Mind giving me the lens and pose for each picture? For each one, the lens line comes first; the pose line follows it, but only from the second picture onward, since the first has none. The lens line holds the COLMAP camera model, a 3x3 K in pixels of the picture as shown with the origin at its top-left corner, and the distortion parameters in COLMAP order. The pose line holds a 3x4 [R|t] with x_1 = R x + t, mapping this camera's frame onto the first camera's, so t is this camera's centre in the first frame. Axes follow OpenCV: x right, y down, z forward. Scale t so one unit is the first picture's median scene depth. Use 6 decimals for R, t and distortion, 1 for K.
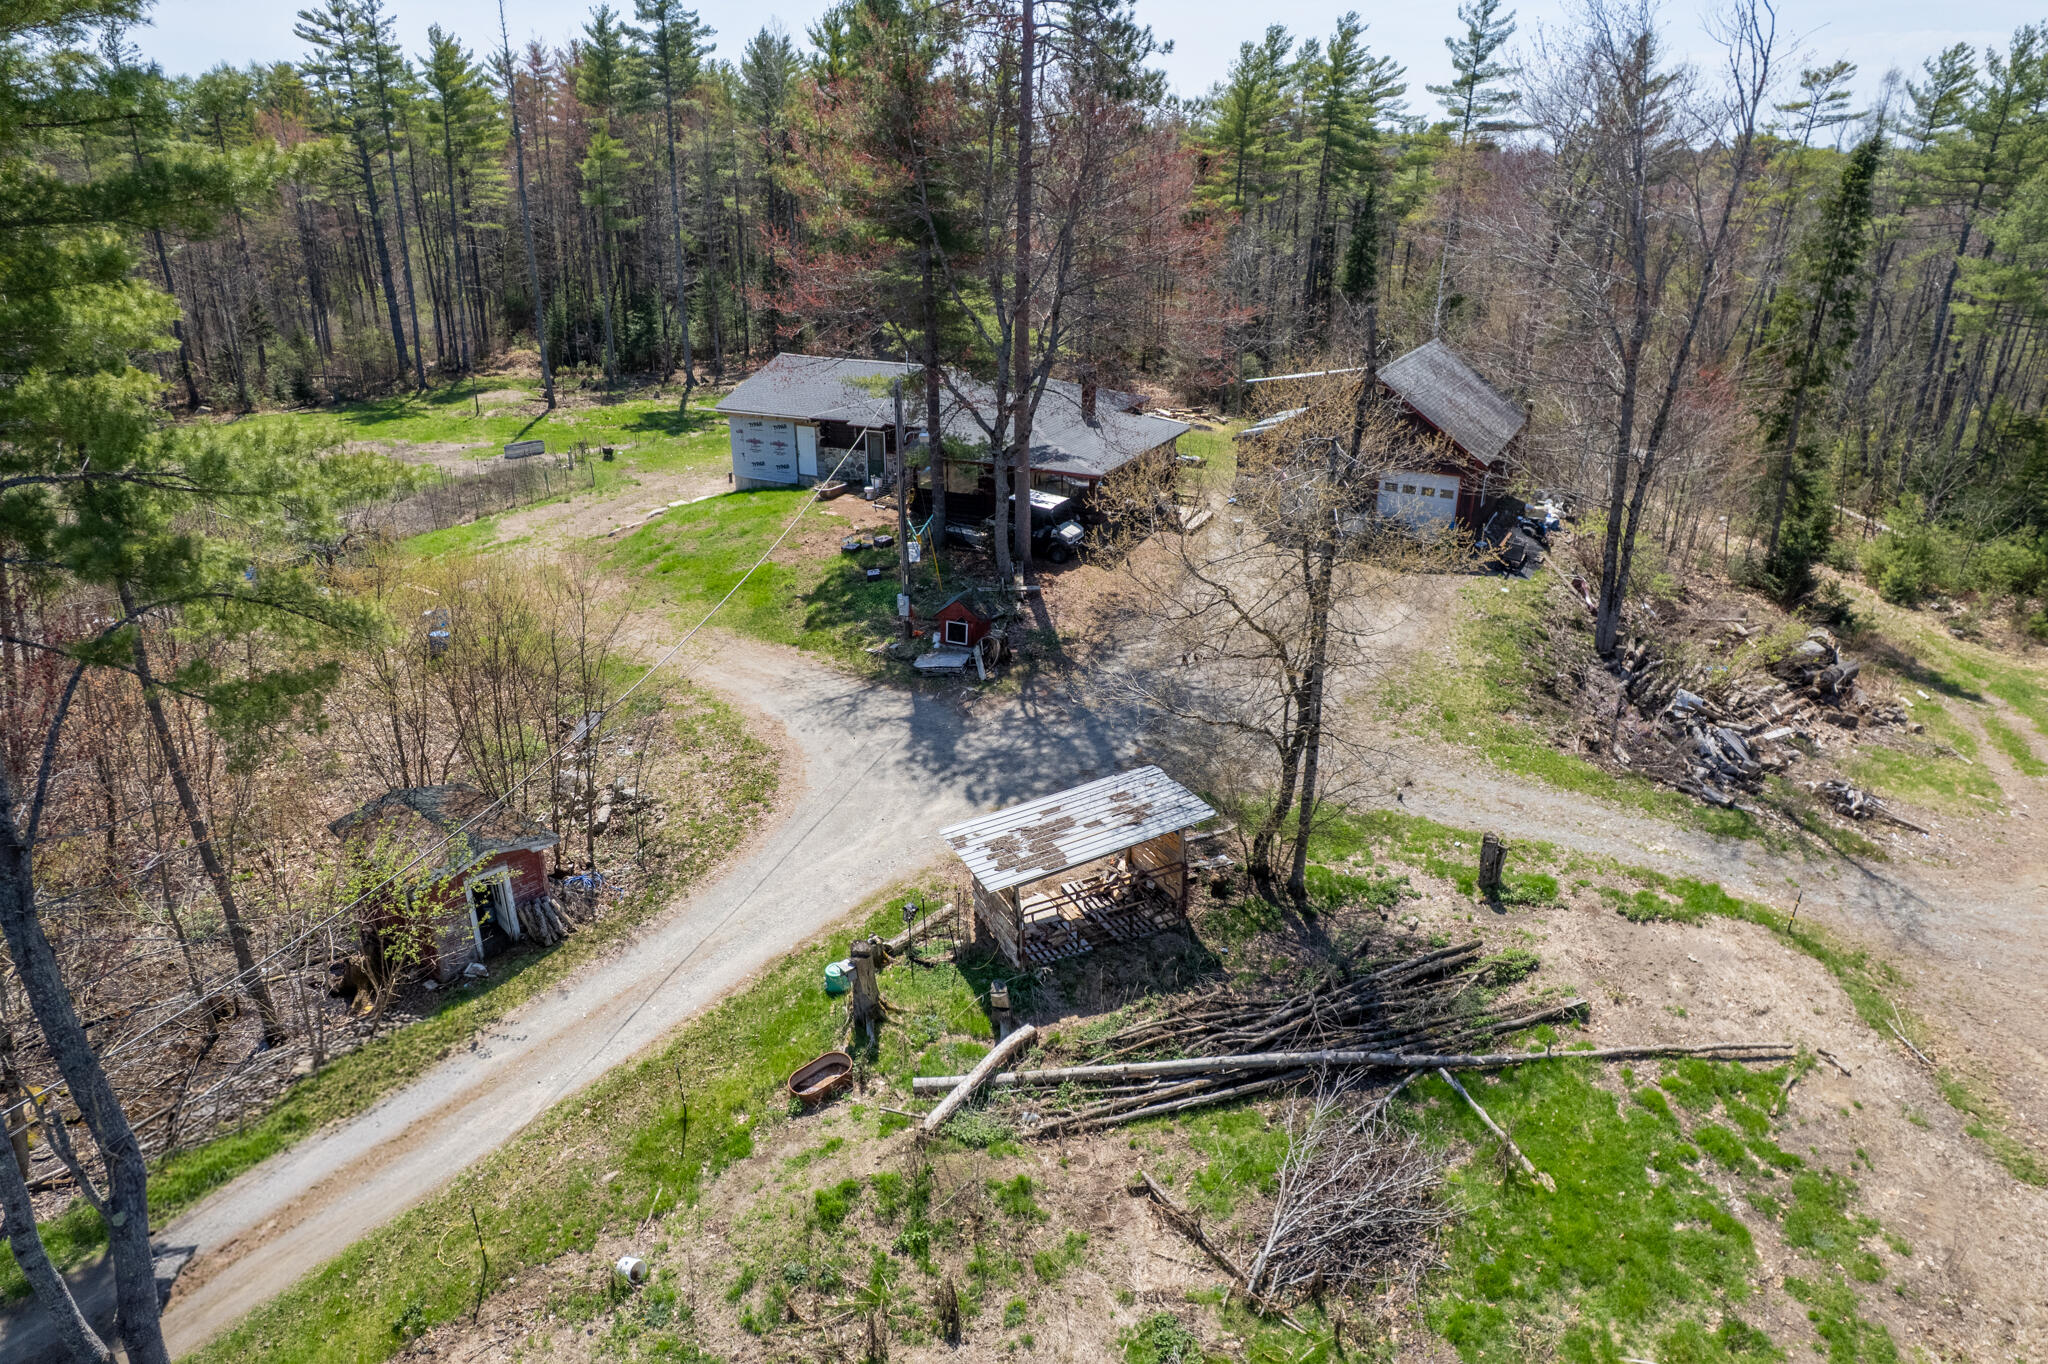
lens RADIAL K [[1328.5, 0, 1024.0], [0, 1328.5, 682.0], [0, 0, 1]] dist [-0.073158, 0.057979]
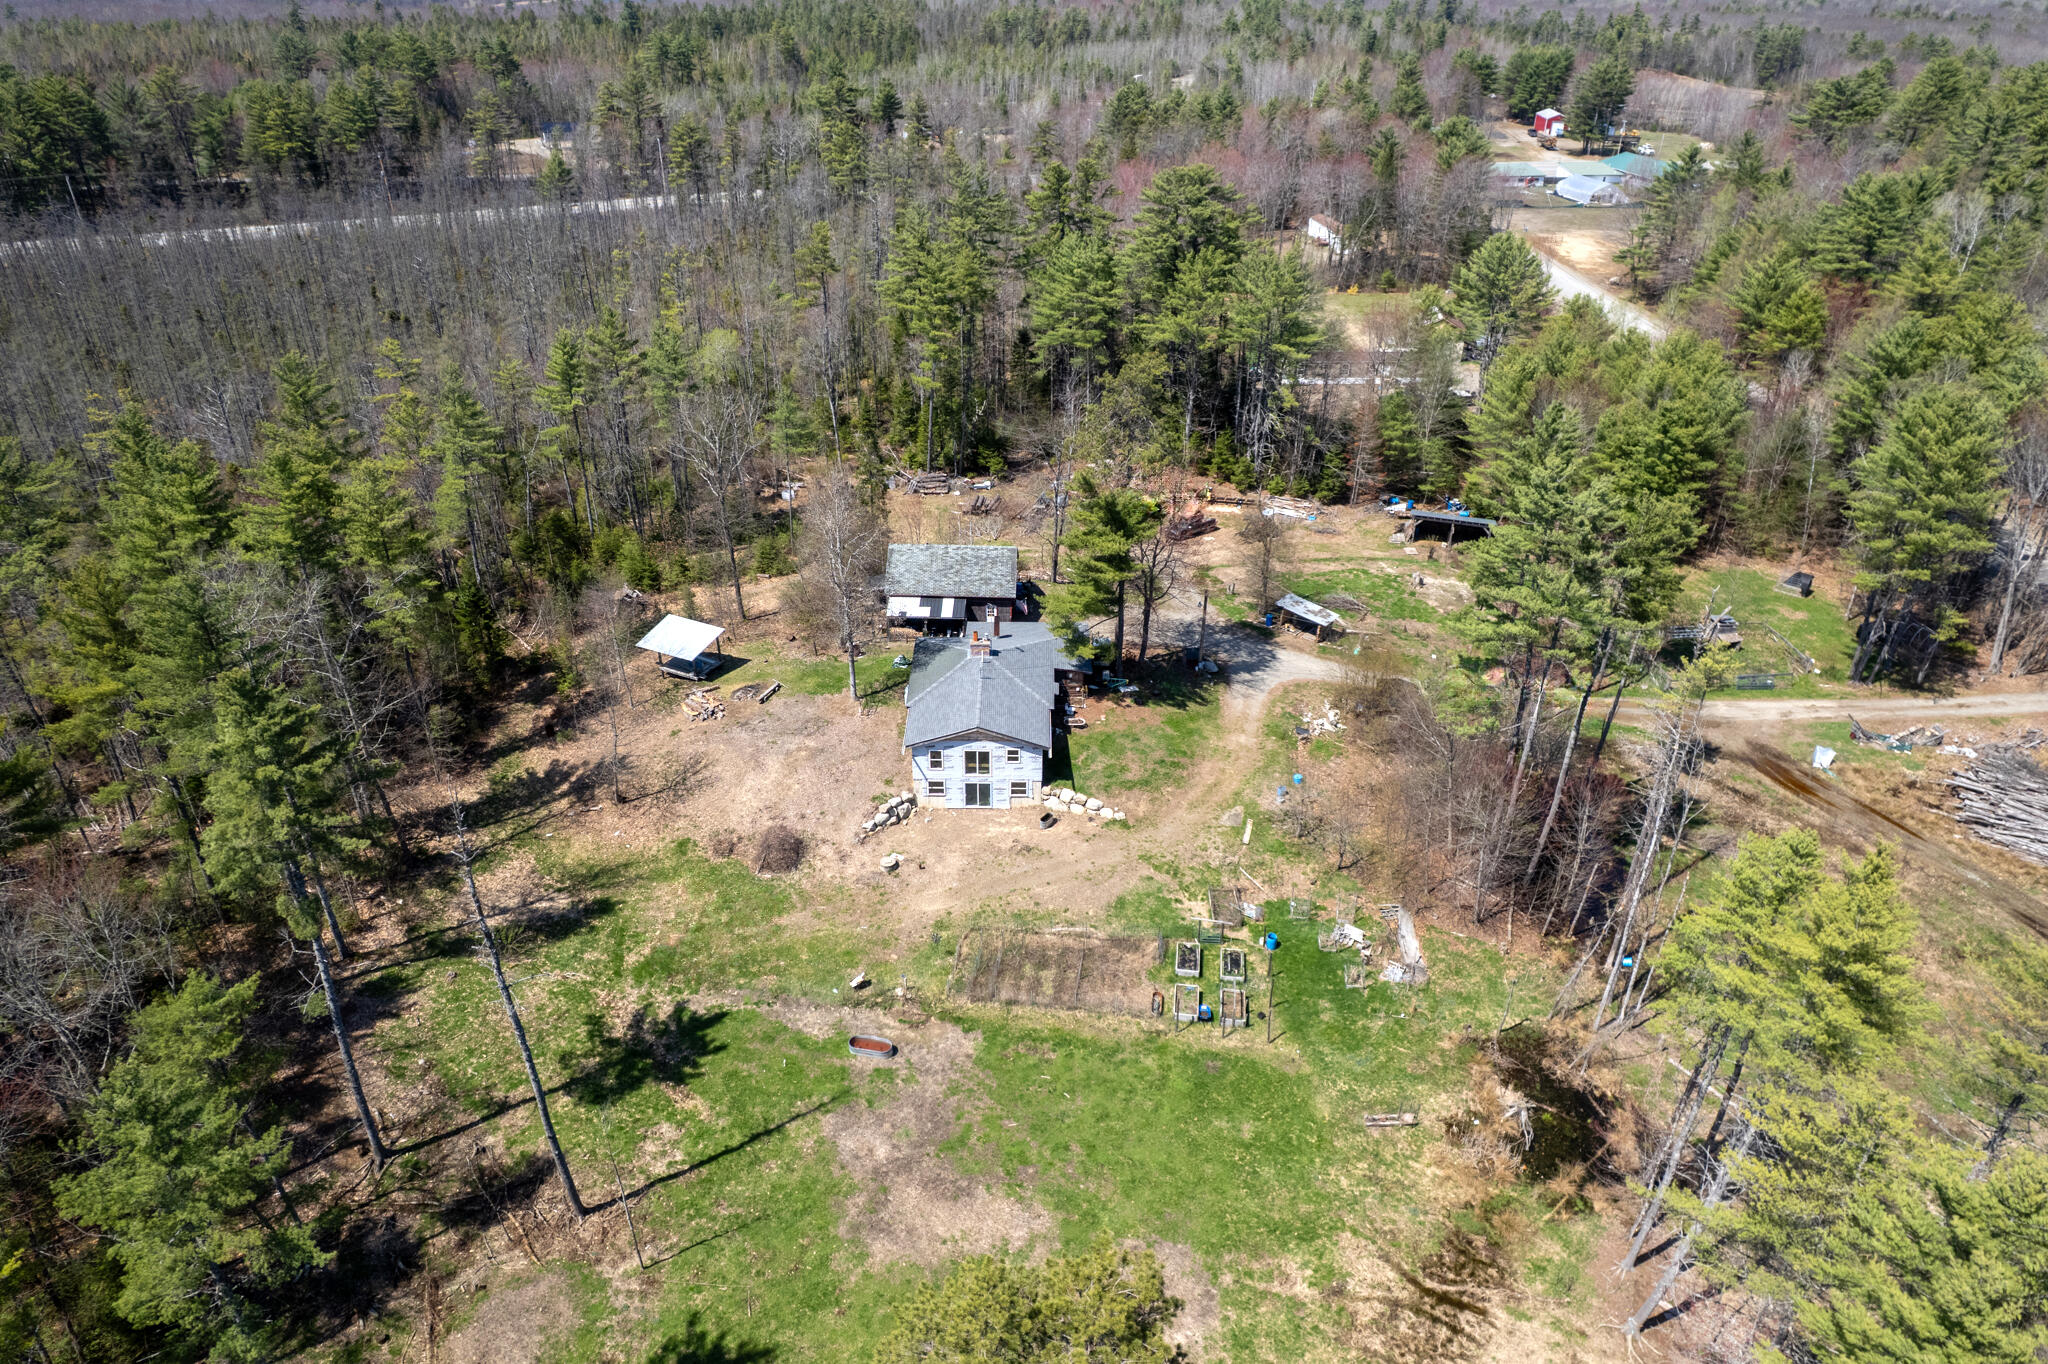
lens RADIAL K [[1310.5, 0, 1015.4], [0, 1310.5, 691.7], [0, 0, 1]] dist [-0.080171, 0.082100]
pose [[-0.426907, -0.458902, 0.779204, -2.917943], [0.328181, 0.724301, 0.606370, -2.528093], [-0.842643, 0.514584, -0.158606, 2.562273]]
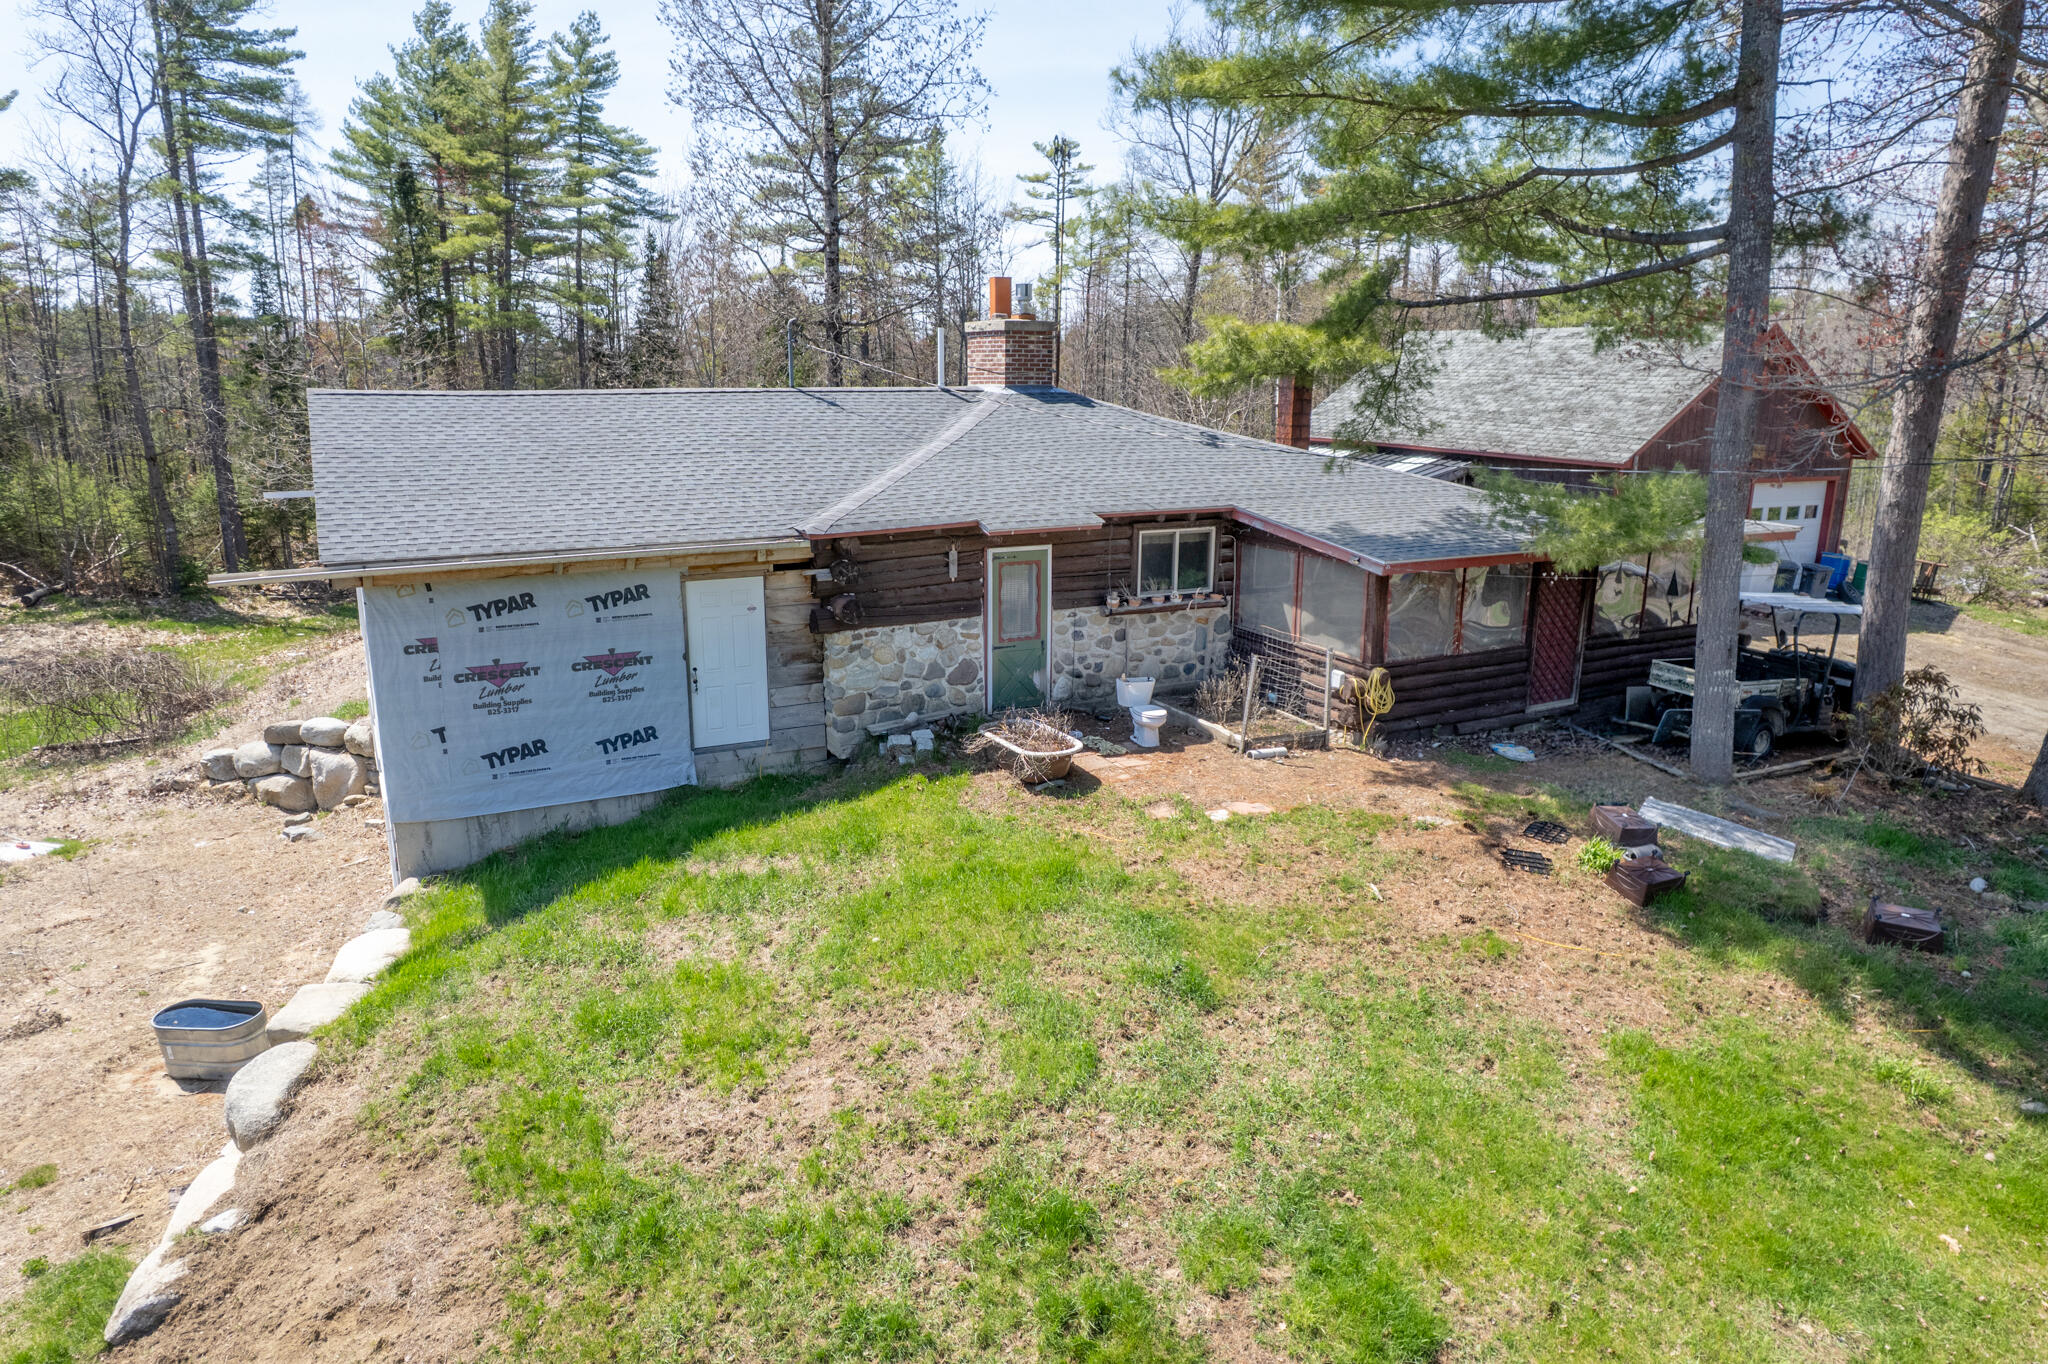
lens RADIAL K [[1328.5, 0, 1024.0], [0, 1328.5, 682.0], [0, 0, 1]] dist [-0.073158, 0.057979]
pose [[0.588736, -0.177422, 0.788614, -0.715931], [0.295089, 0.955455, -0.005340, -0.305102], [-0.752537, 0.235855, 0.614866, 1.566316]]
